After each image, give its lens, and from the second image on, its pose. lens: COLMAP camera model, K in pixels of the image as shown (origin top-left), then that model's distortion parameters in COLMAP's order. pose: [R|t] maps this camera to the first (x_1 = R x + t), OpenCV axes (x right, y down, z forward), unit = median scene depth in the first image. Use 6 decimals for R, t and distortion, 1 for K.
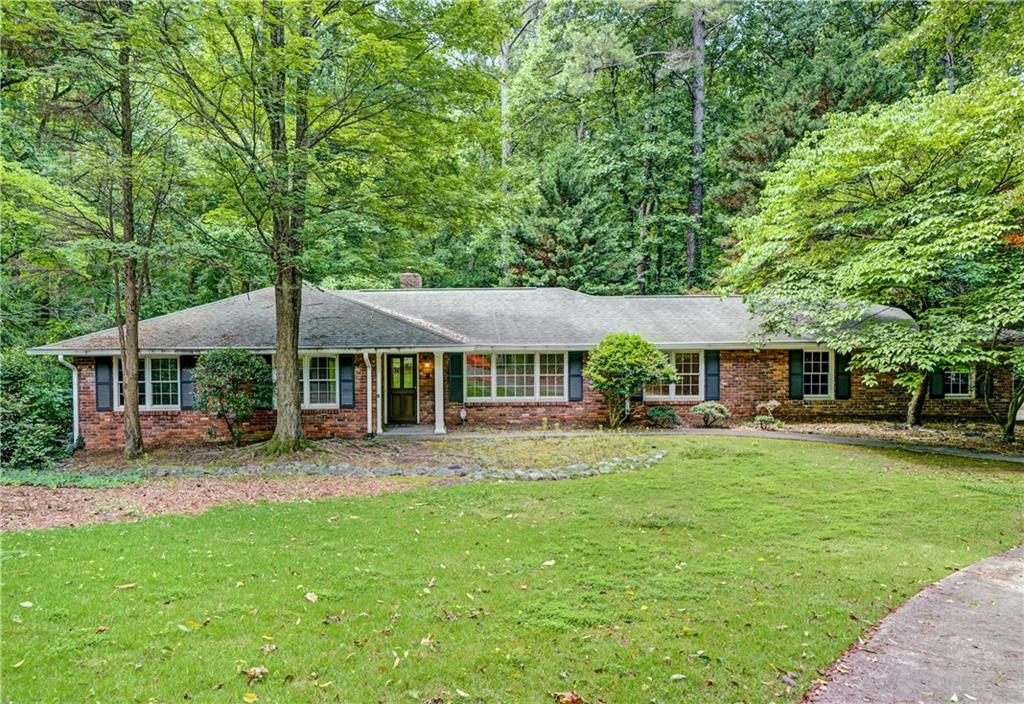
lens RADIAL K [[710.5, 0, 511.1], [0, 710.5, 352.5], [0, 0, 1]] dist [0.002716, 0.000491]
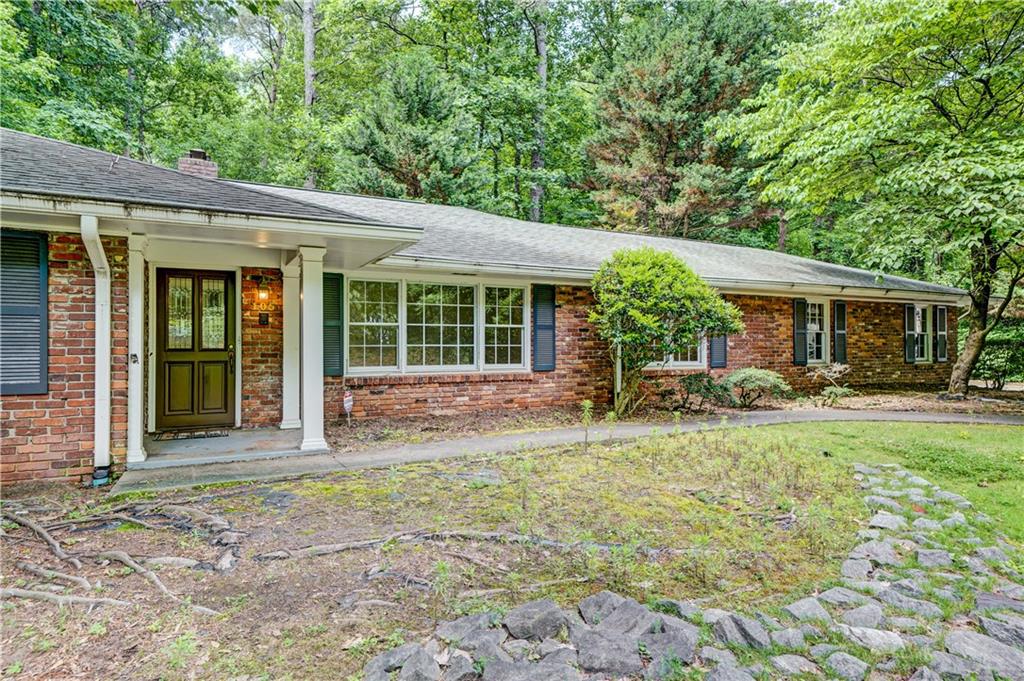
lens RADIAL K [[563.5, 0, 514.2], [0, 563.5, 338.5], [0, 0, 1]] dist [0.009215, 0.000426]
pose [[0.913812, 0.008045, 0.406059, -0.116240], [0.001363, 0.999737, -0.022873, 0.052621], [-0.406136, 0.021455, 0.913561, 0.603581]]
